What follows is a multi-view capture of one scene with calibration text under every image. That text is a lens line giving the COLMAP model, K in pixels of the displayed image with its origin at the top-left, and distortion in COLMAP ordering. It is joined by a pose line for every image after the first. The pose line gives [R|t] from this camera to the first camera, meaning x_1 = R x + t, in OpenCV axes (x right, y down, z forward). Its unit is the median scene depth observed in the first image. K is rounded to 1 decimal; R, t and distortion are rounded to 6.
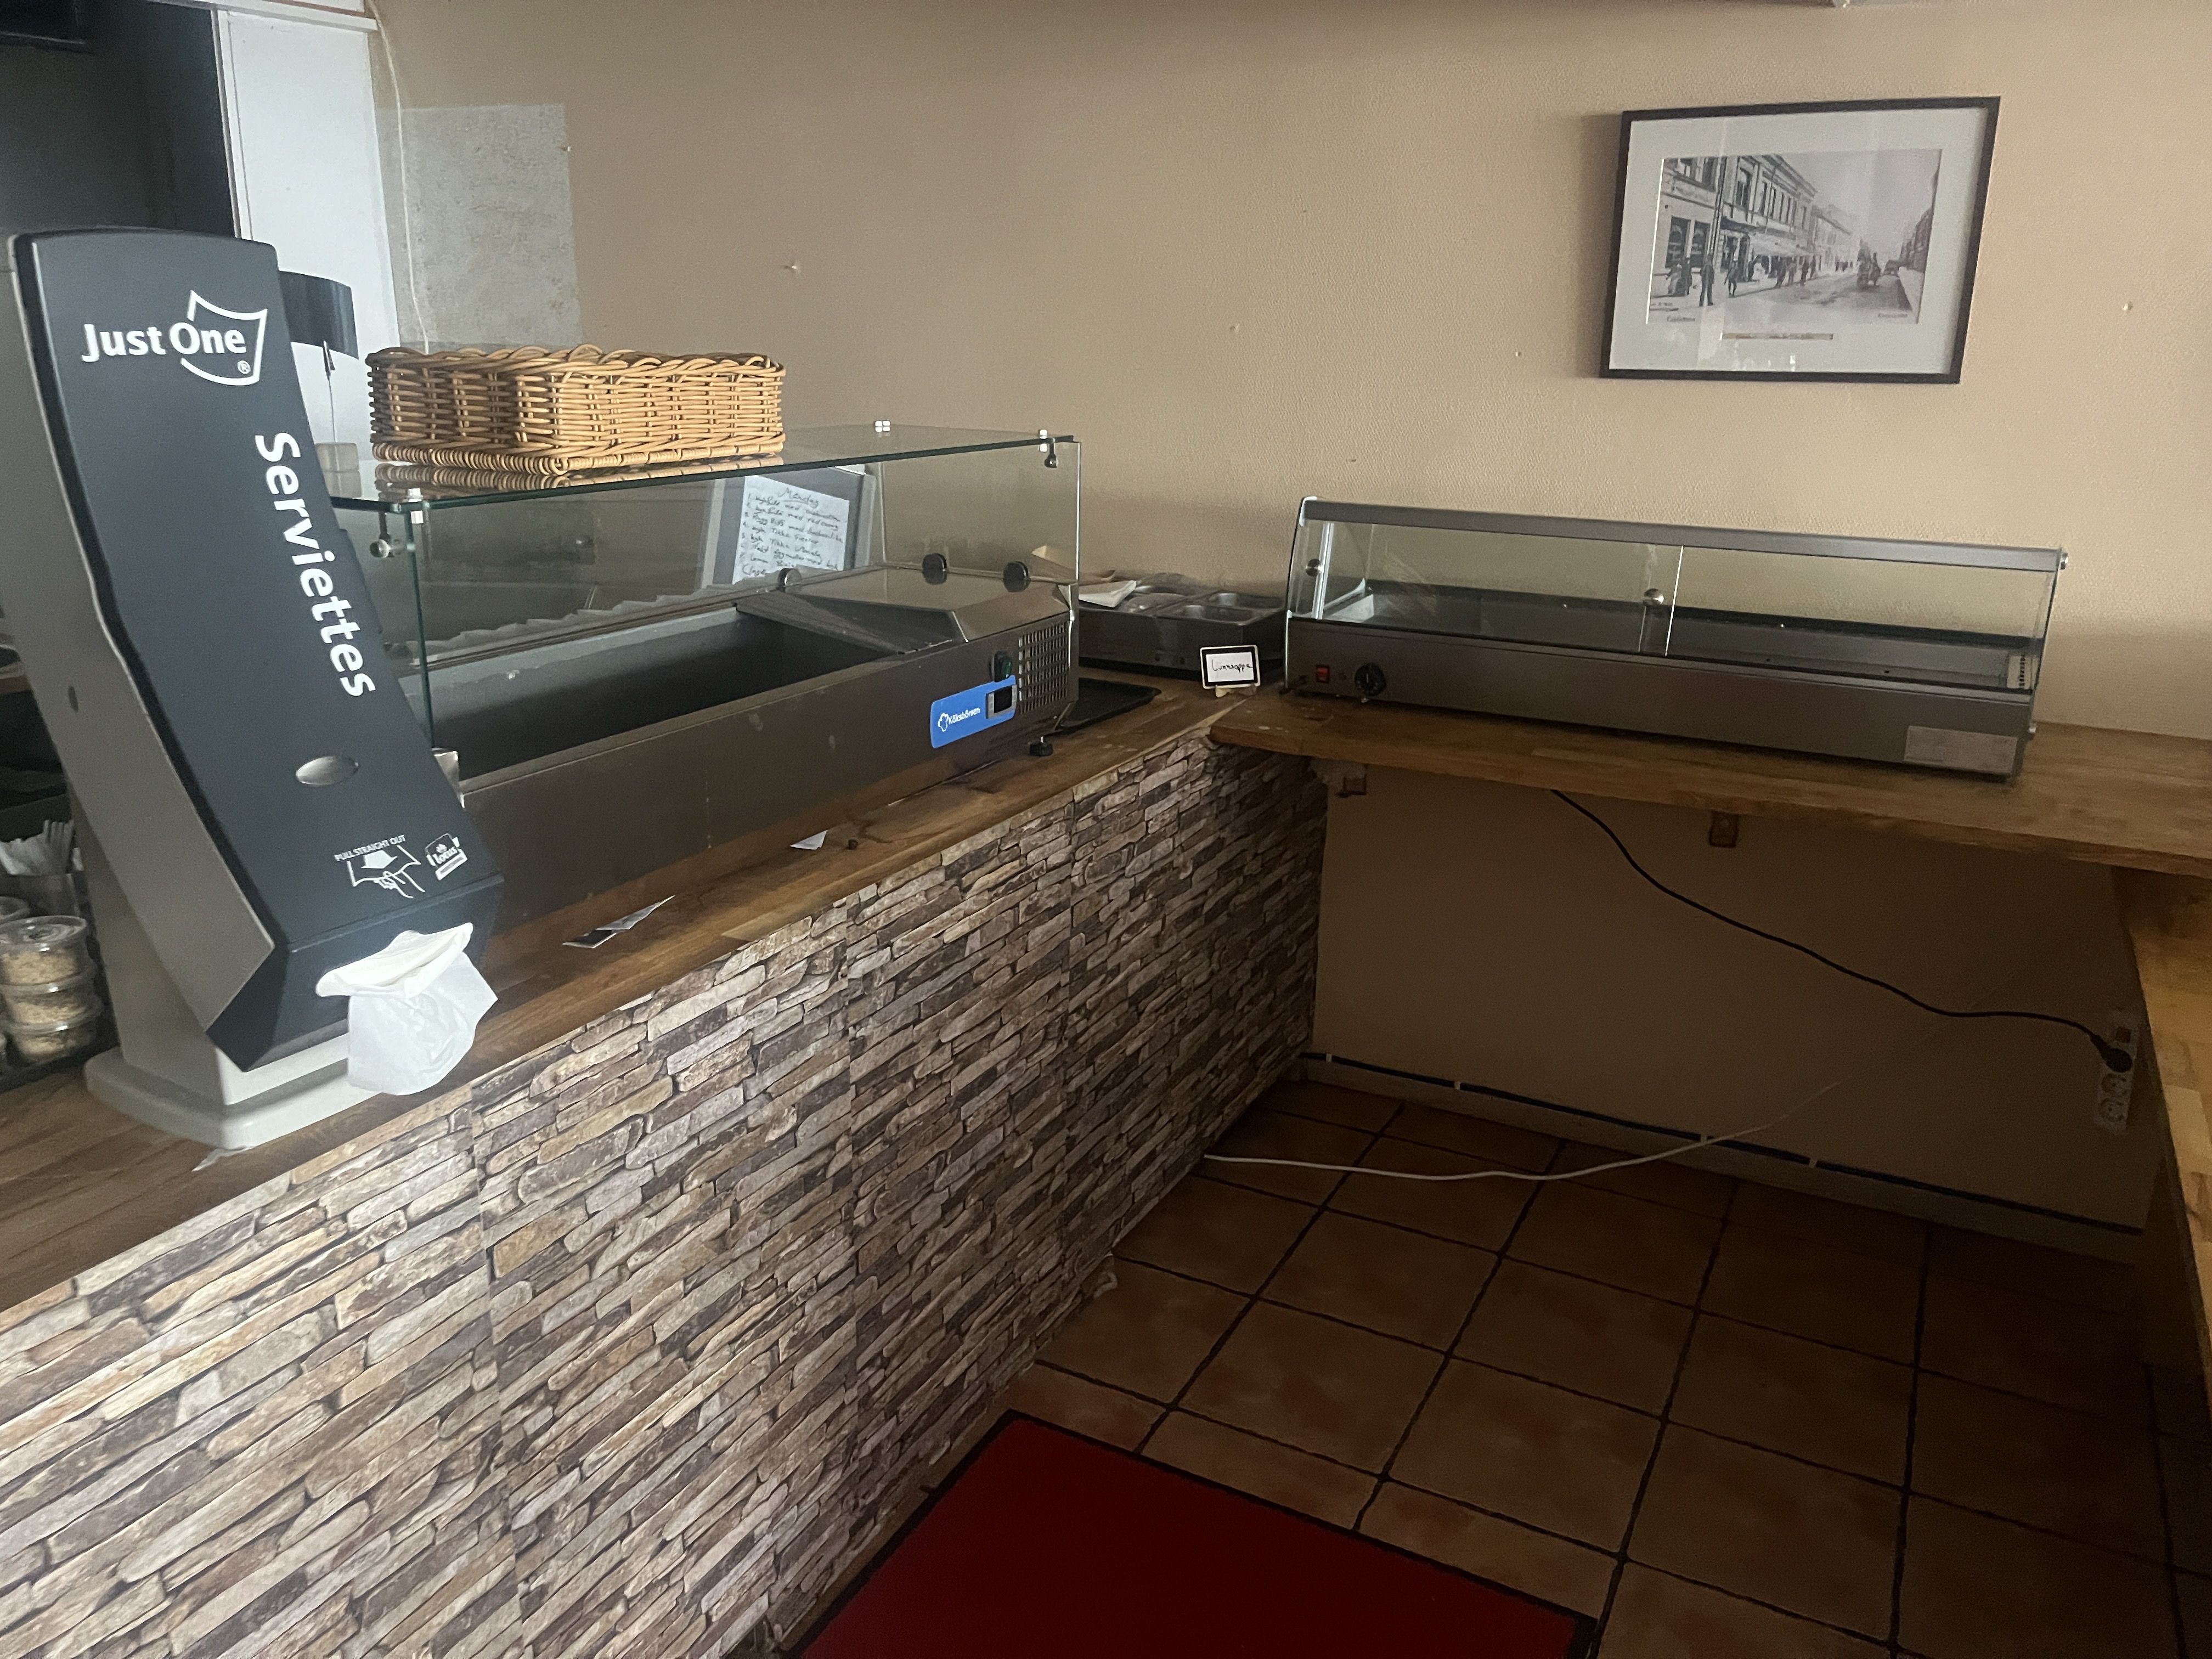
lens RADIAL K [[1640.1, 0, 1106.0], [0, 1640.1, 829.5], [0, 0, 1]] dist [0.059667, -0.074959]
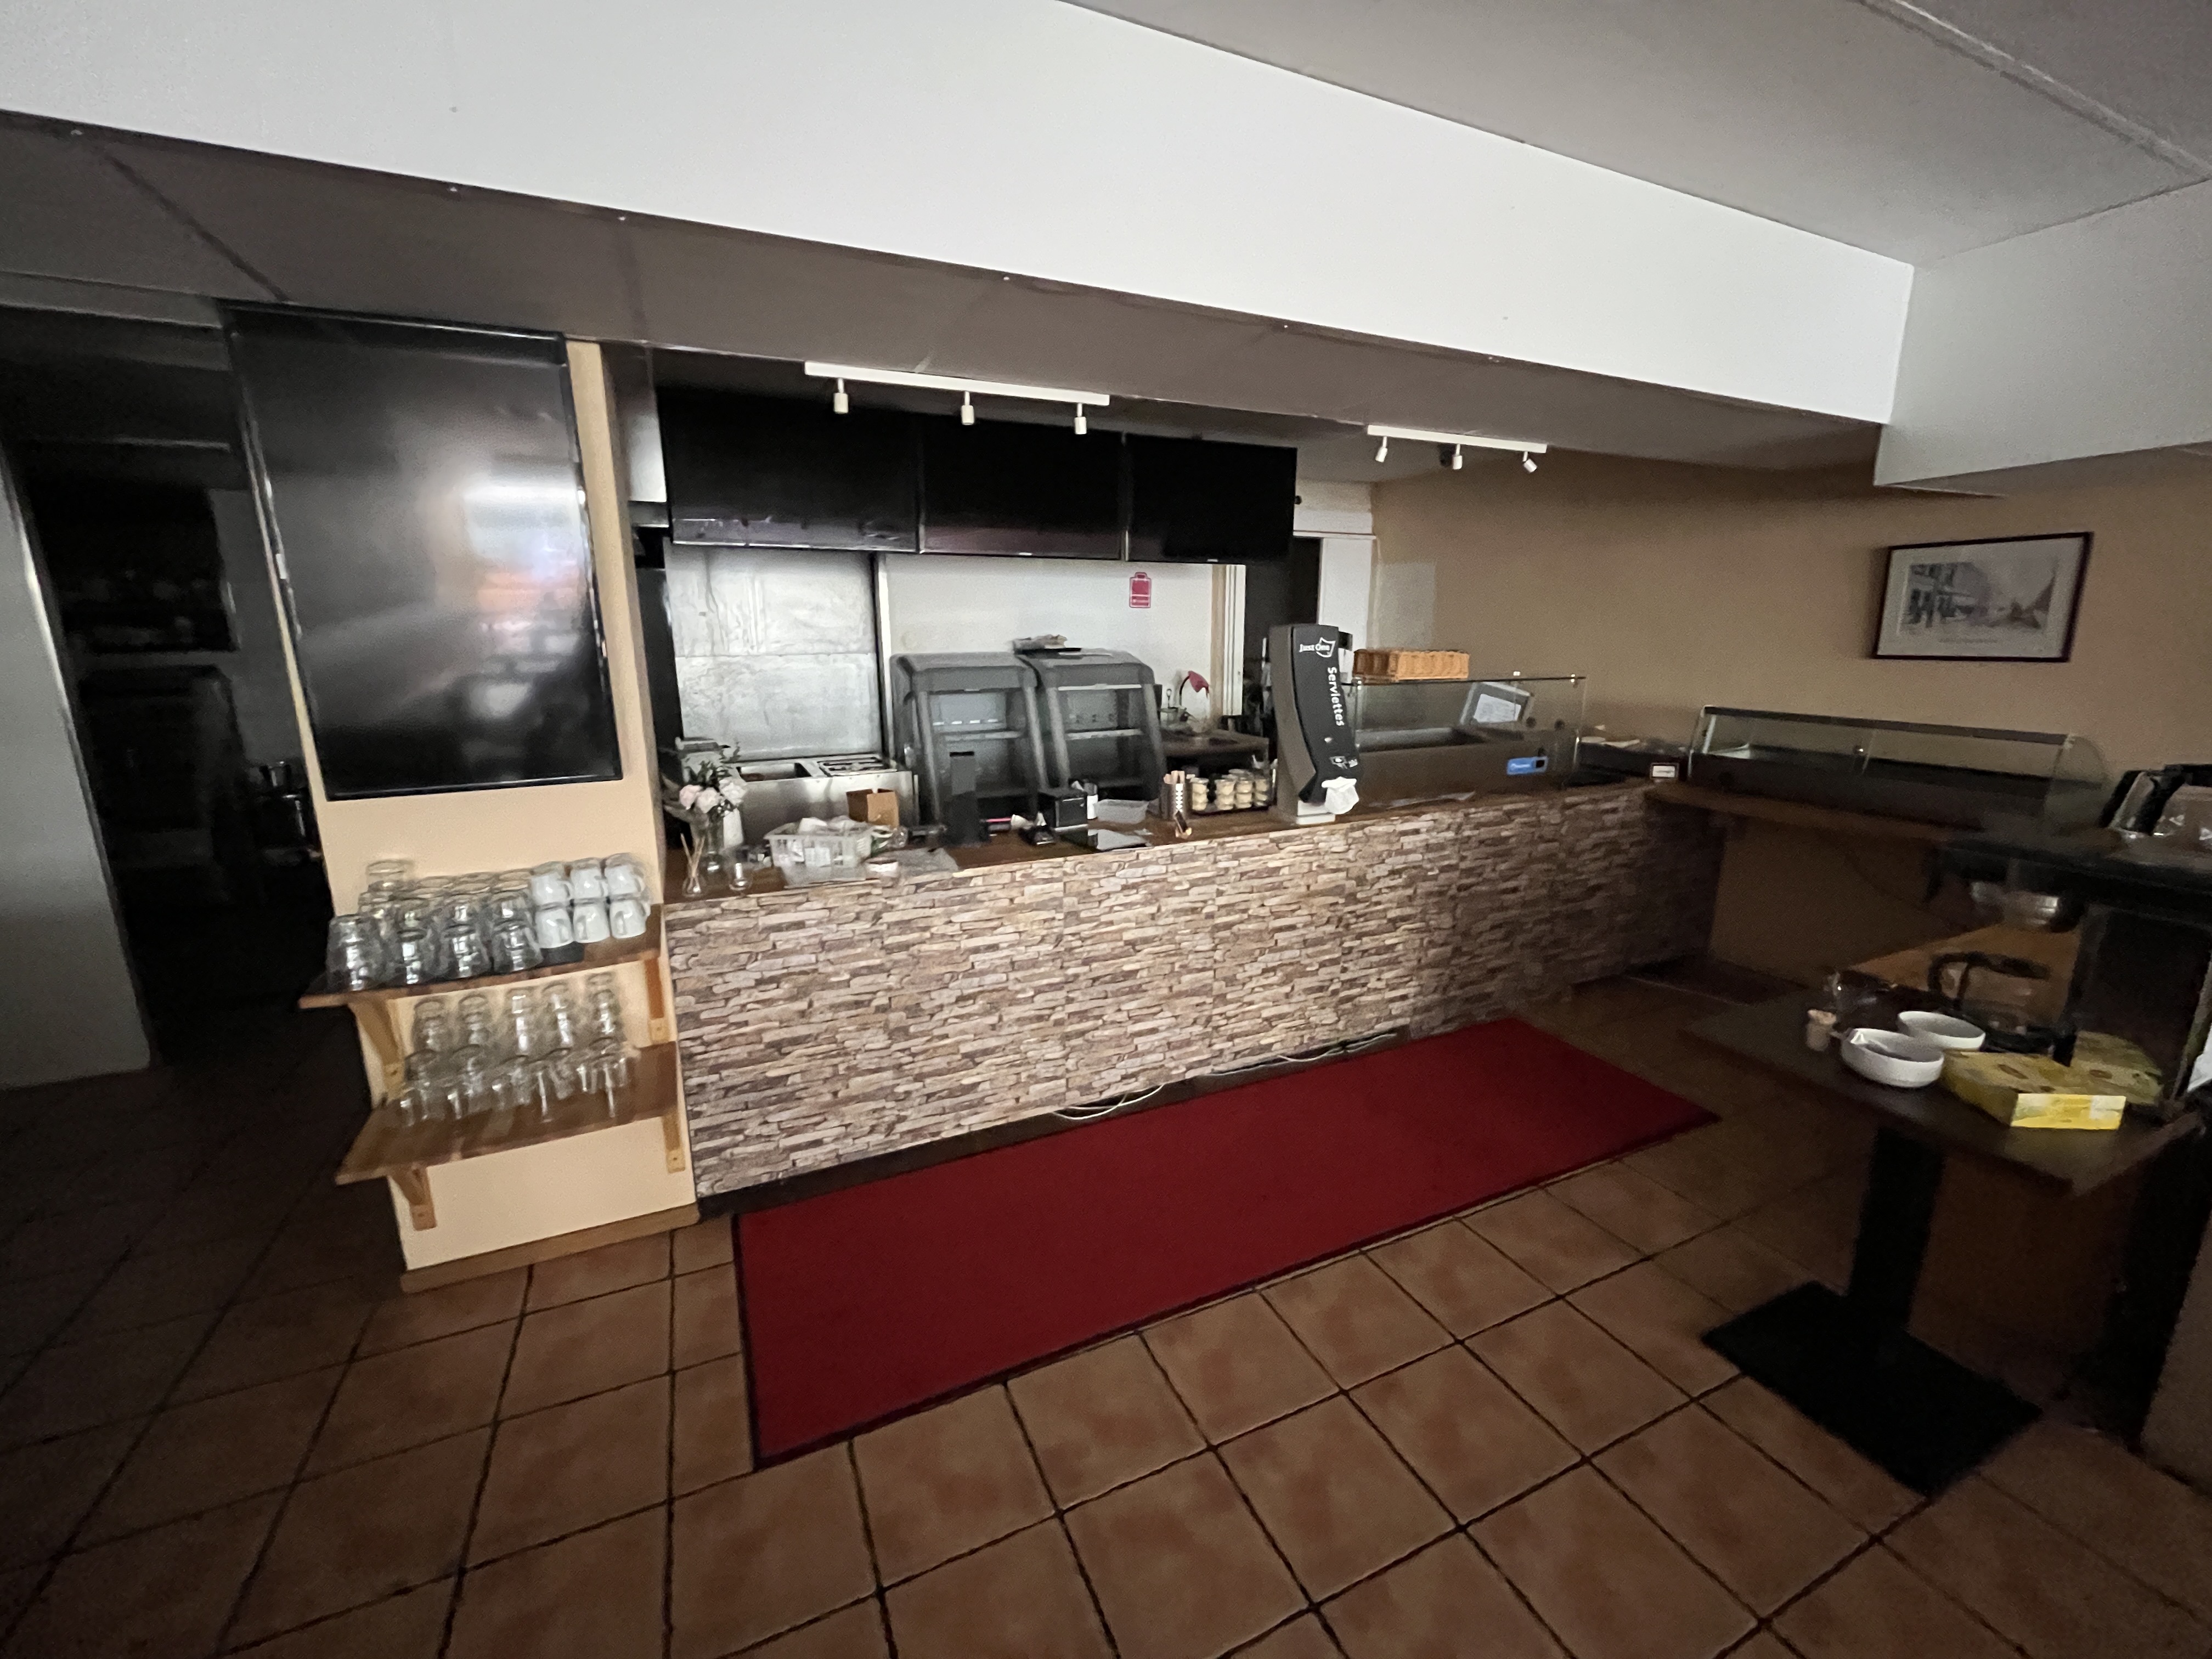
lens RADIAL K [[900.3, 0, 1105.5], [0, 900.3, 824.4], [0, 0, 1]] dist [0.001623, -0.002641]
pose [[0.783399, 0.113525, -0.611063, 0.409990], [-0.168422, 0.985166, -0.032895, 0.267336], [0.598264, 0.128686, 0.790898, -0.914601]]
